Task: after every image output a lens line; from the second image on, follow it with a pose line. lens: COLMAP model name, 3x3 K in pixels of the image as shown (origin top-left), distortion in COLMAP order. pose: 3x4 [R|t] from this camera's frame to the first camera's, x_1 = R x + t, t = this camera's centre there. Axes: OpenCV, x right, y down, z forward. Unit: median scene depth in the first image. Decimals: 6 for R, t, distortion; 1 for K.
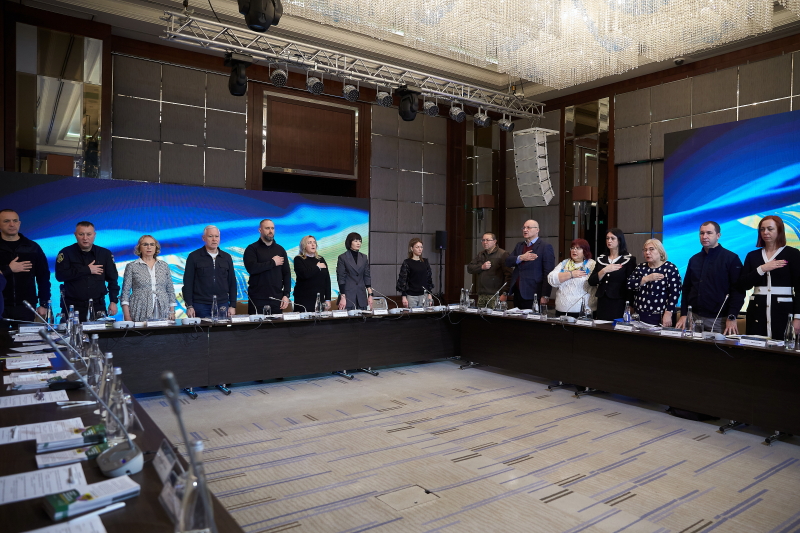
lens RADIAL K [[554.3, 0, 400.0], [0, 554.3, 266.5], [0, 0, 1]] dist [-0.065293, 0.002472]
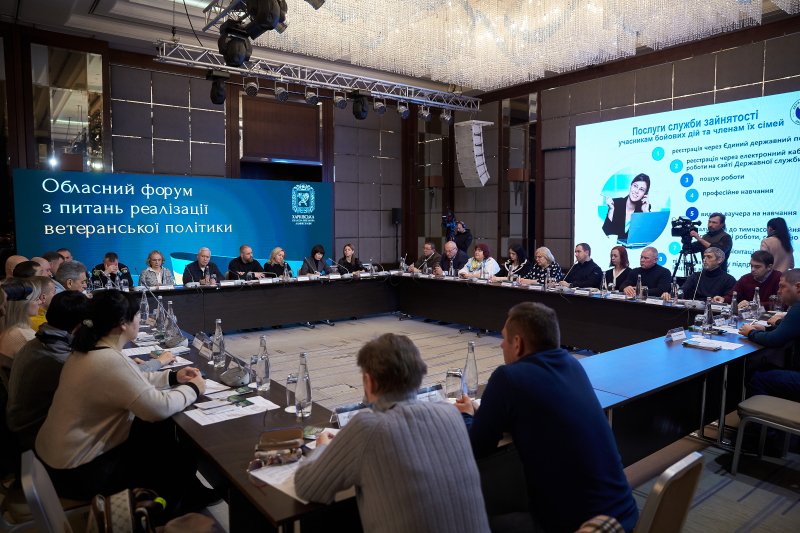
lens RADIAL K [[554.3, 0, 400.0], [0, 554.3, 266.5], [0, 0, 1]] dist [-0.065293, 0.002472]
pose [[0.999312, -0.016396, 0.033273, 0.051929], [0.014569, 0.998412, 0.054416, -0.007119], [-0.034112, -0.053894, 0.997964, -0.207914]]
